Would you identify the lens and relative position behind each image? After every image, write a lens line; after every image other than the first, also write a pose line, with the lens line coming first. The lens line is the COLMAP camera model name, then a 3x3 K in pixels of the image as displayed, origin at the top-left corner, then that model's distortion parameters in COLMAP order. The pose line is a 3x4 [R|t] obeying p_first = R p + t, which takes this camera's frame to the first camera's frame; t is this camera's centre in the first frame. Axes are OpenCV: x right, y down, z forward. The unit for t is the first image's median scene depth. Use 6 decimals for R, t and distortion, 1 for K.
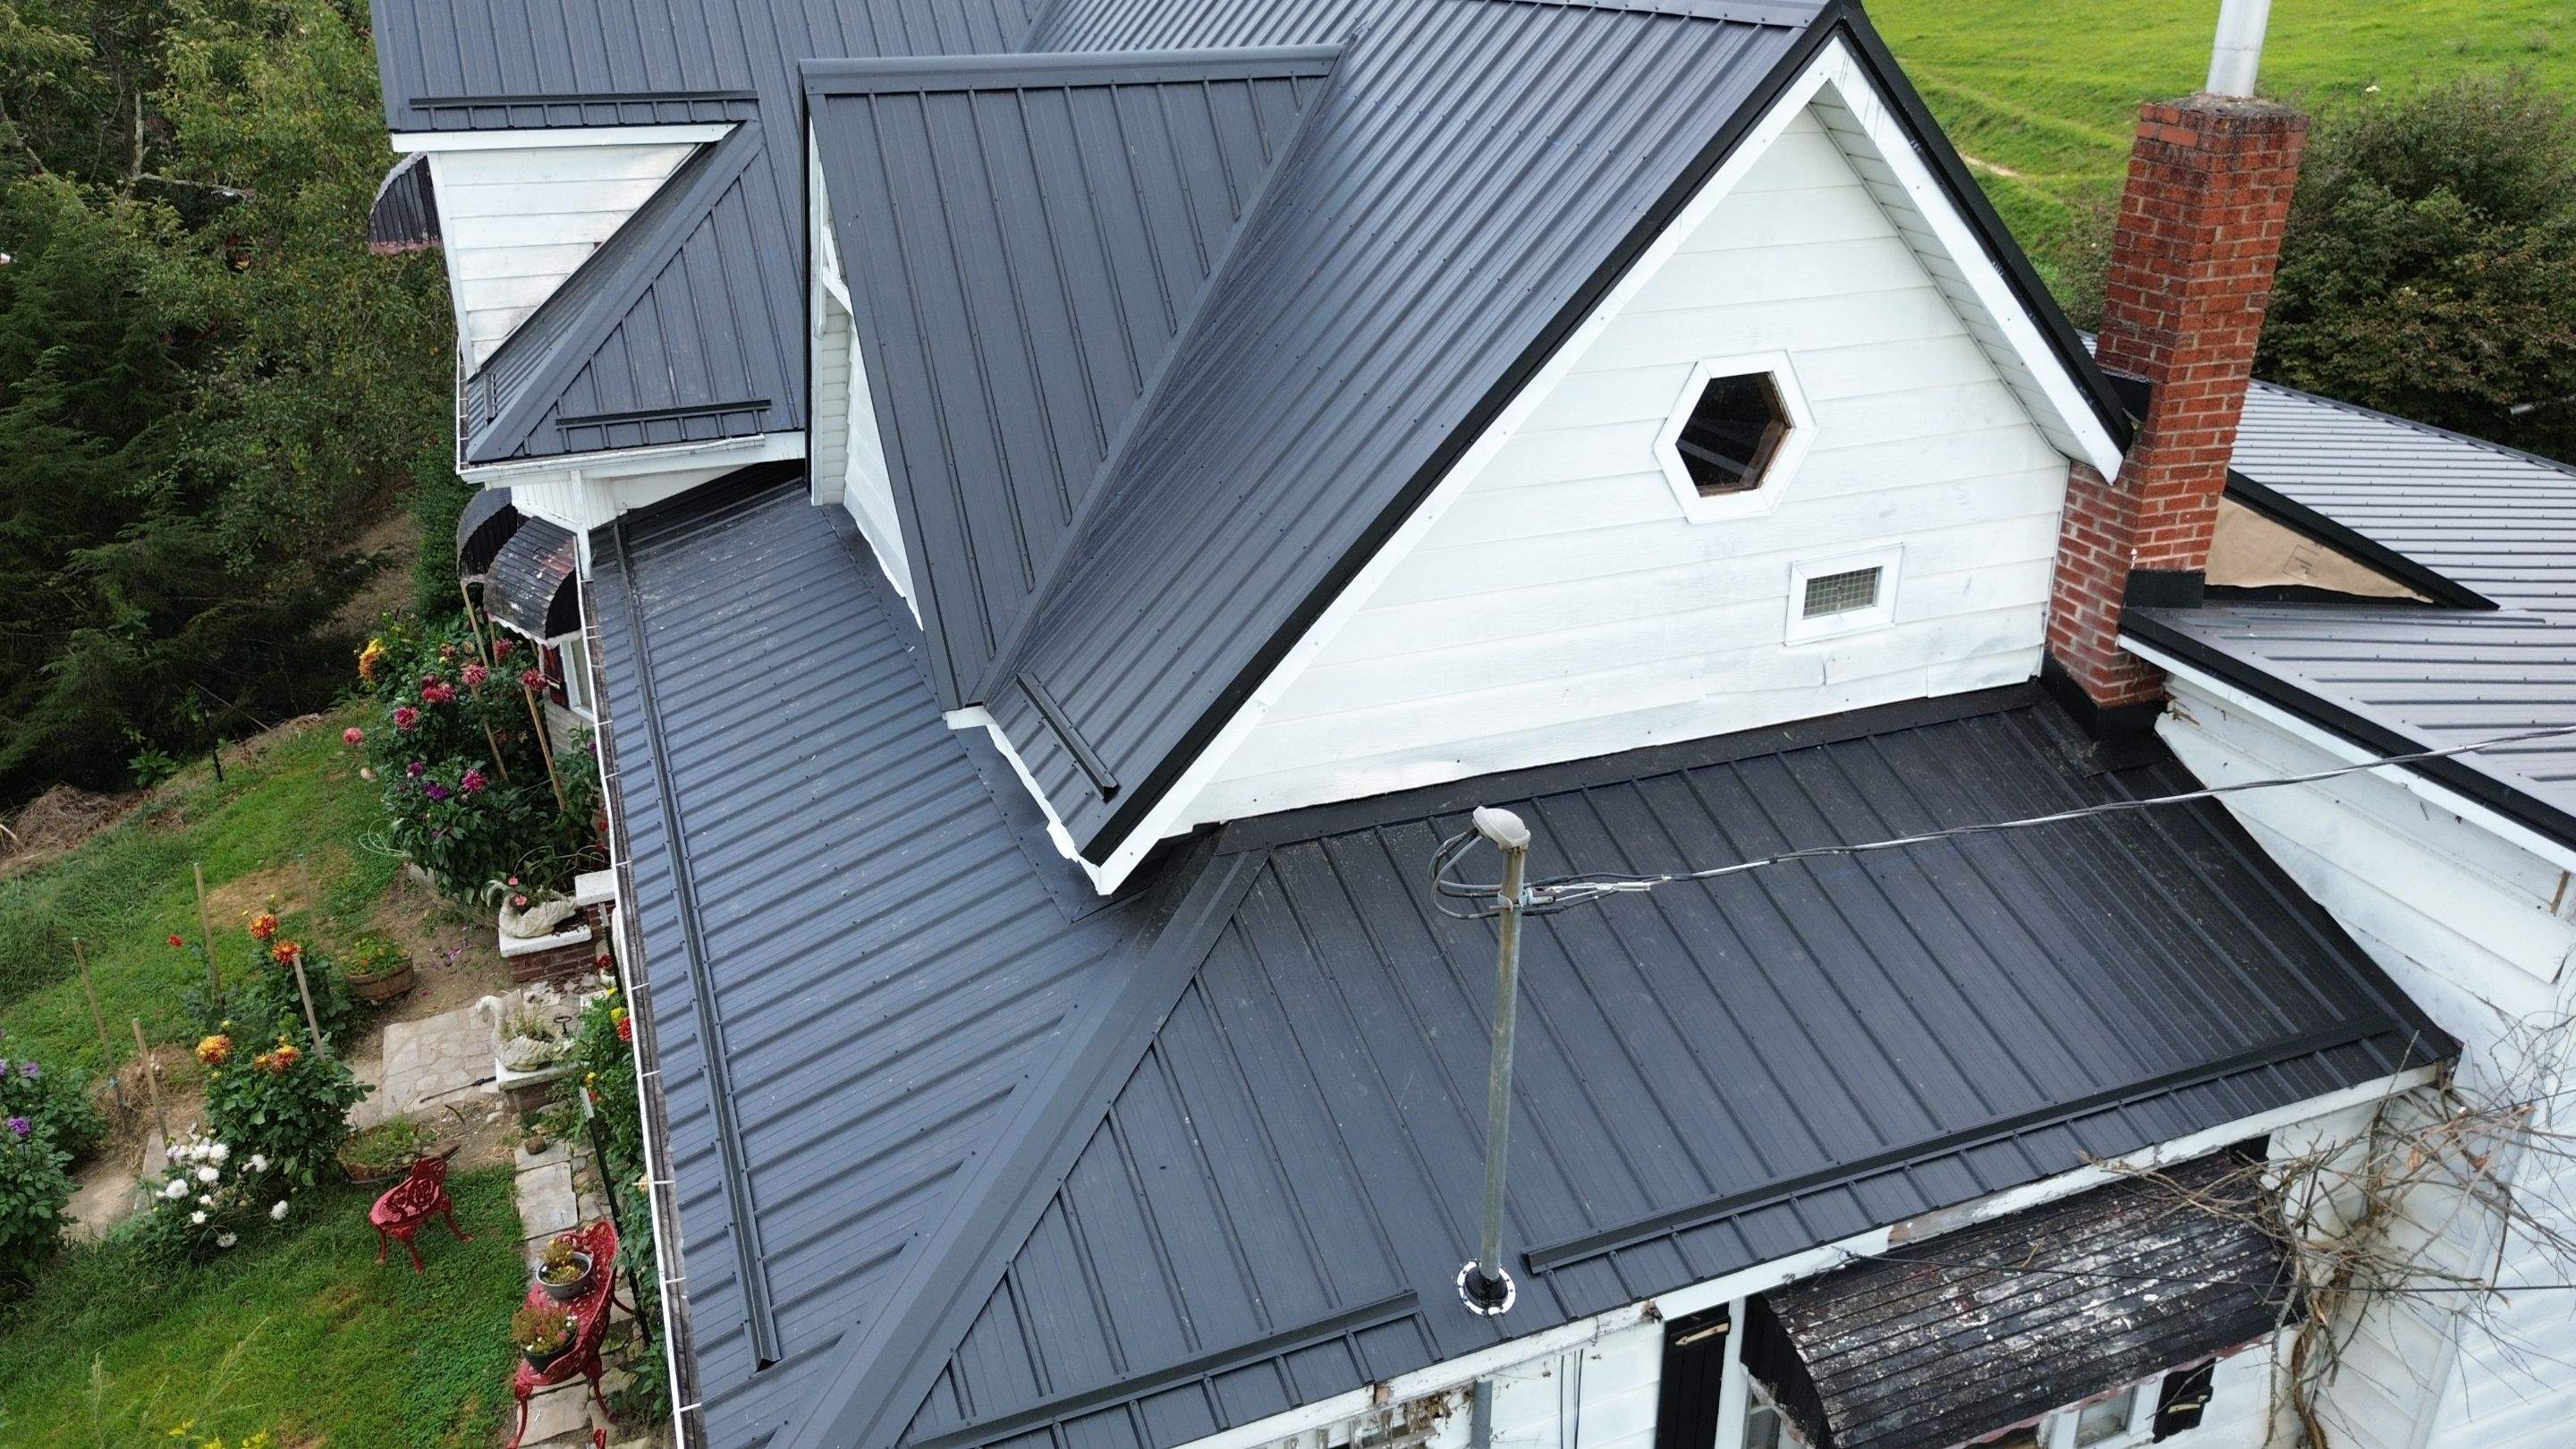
lens RADIAL K [[1832.8, 0, 1281.4], [0, 1832.8, 716.6], [0, 0, 1]] dist [0.075093, -0.073067]
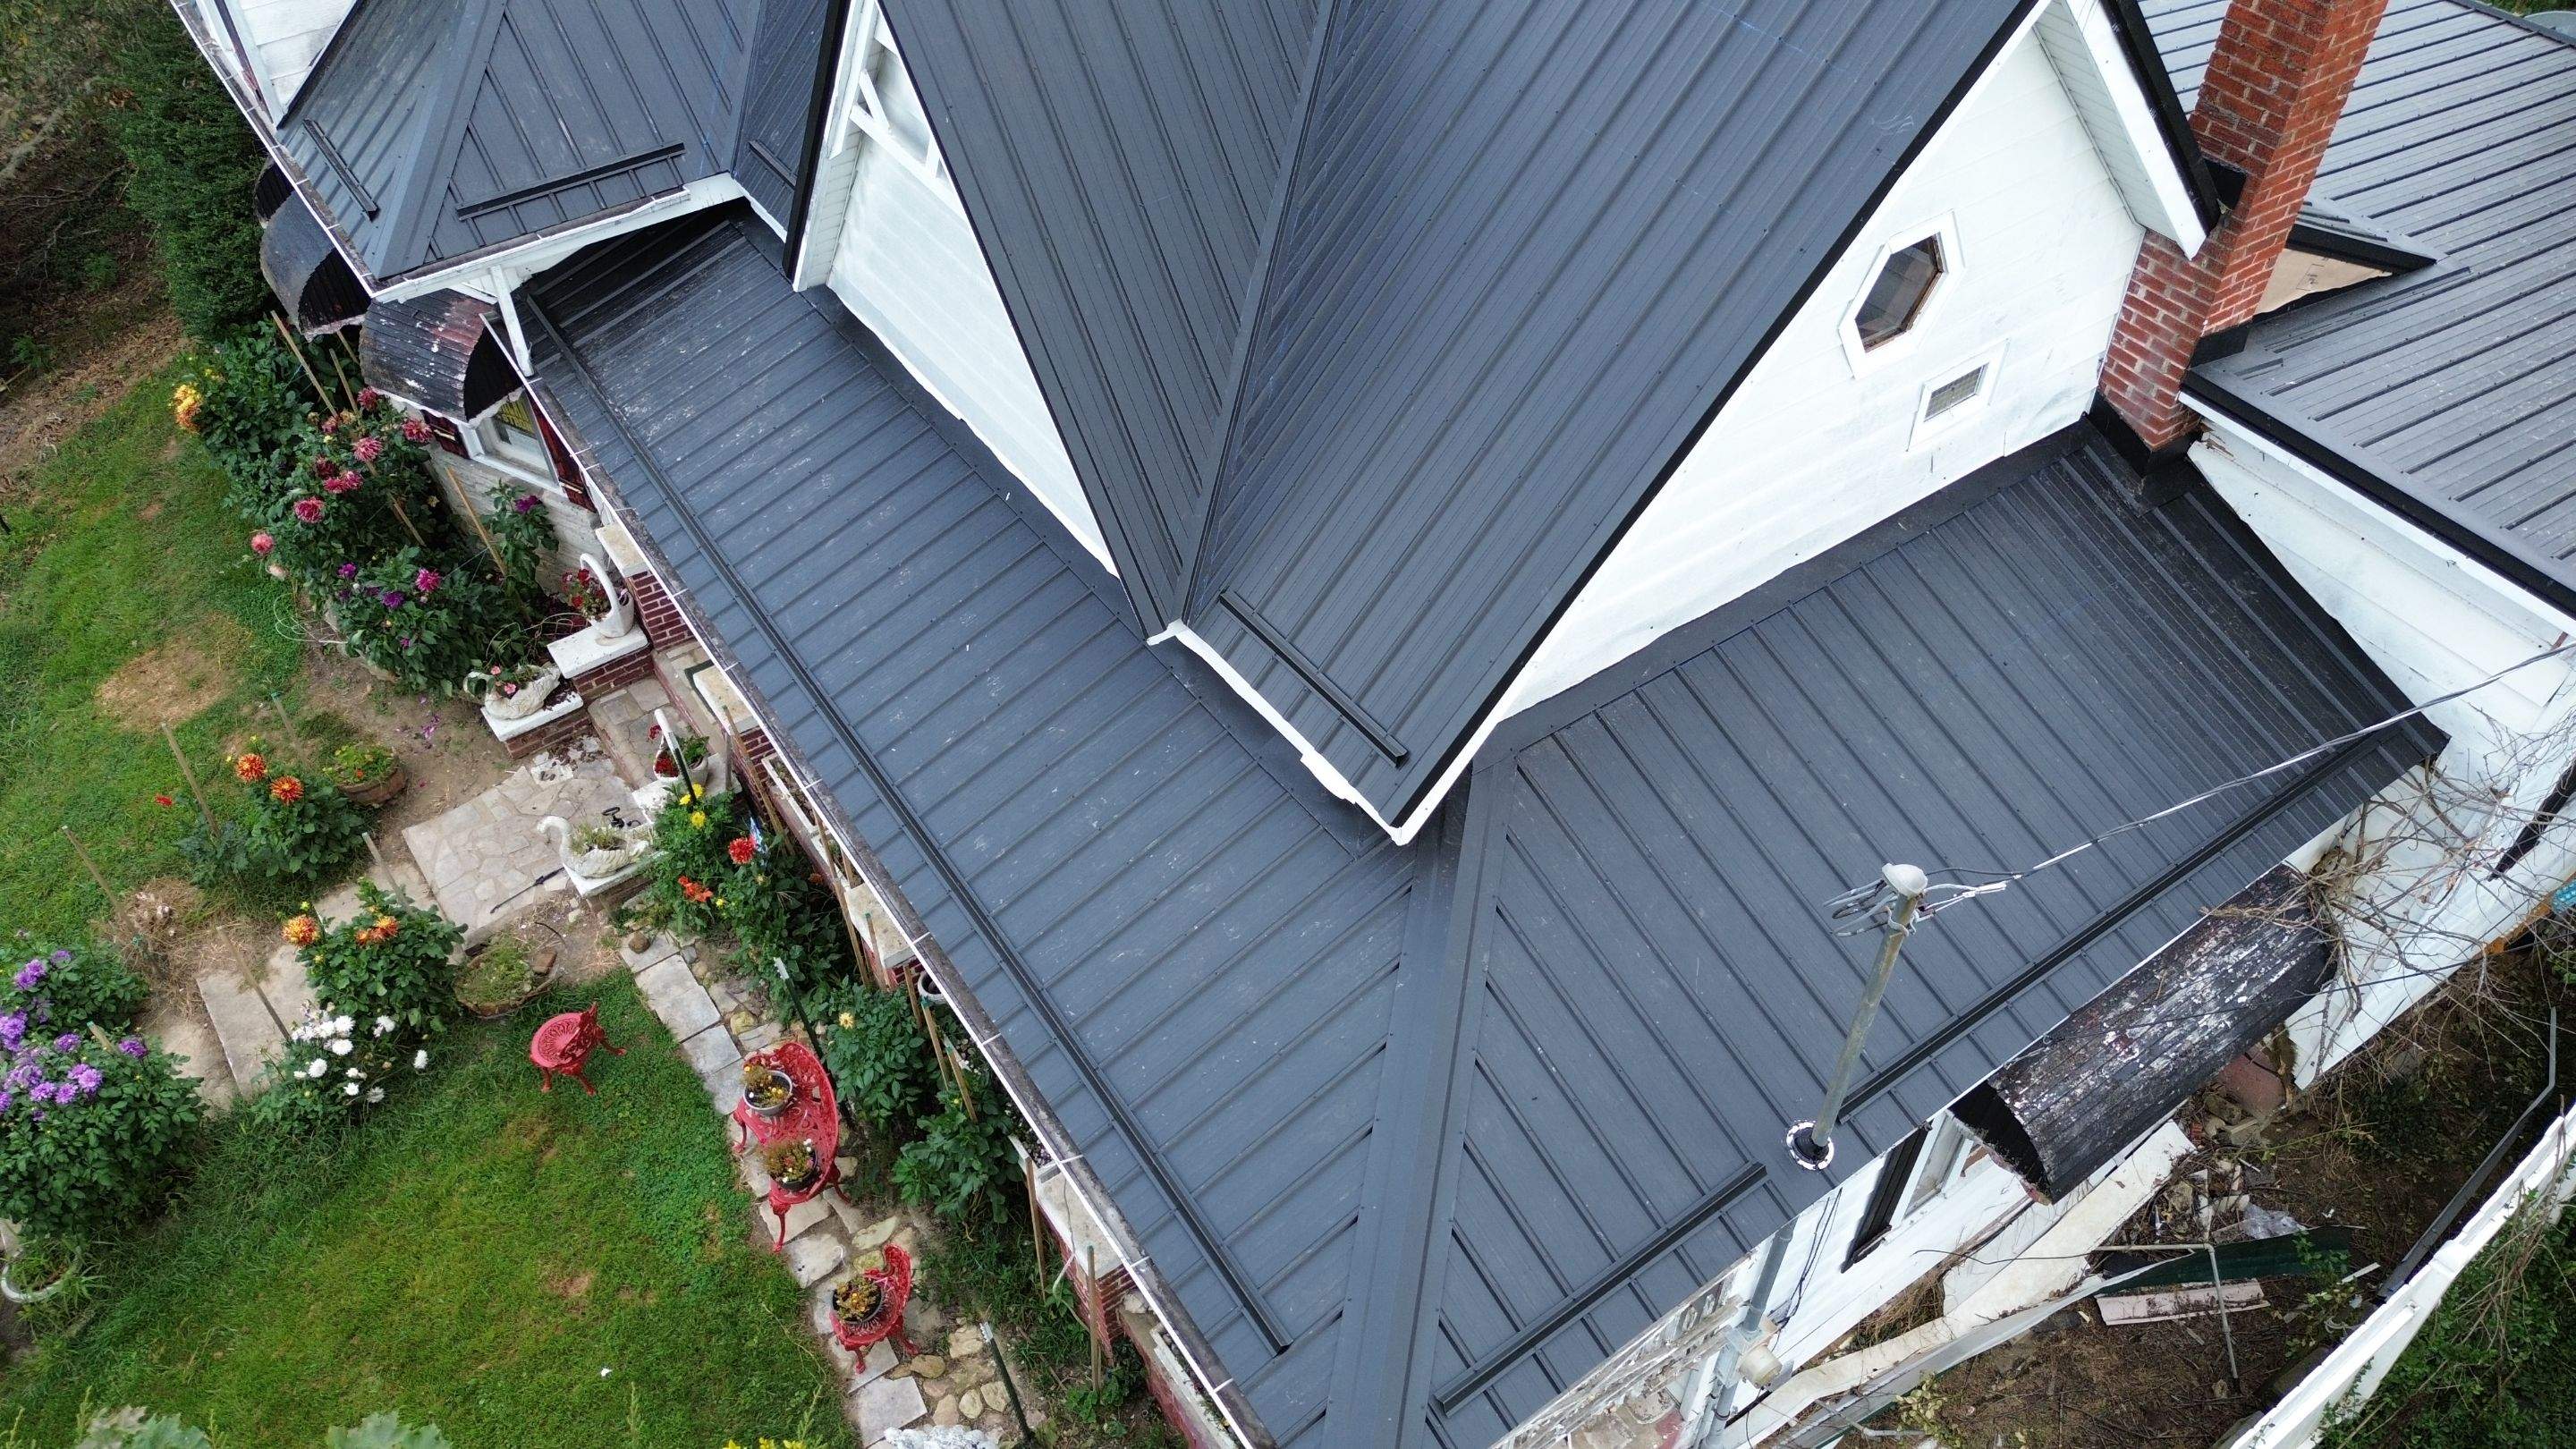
lens RADIAL K [[1832.8, 0, 1281.4], [0, 1832.8, 716.6], [0, 0, 1]] dist [0.075093, -0.073067]
pose [[0.972404, -0.168264, 0.161609, -0.281417], [0.098974, 0.924799, 0.367357, -0.325344], [-0.211269, -0.341224, 0.915932, 0.031331]]
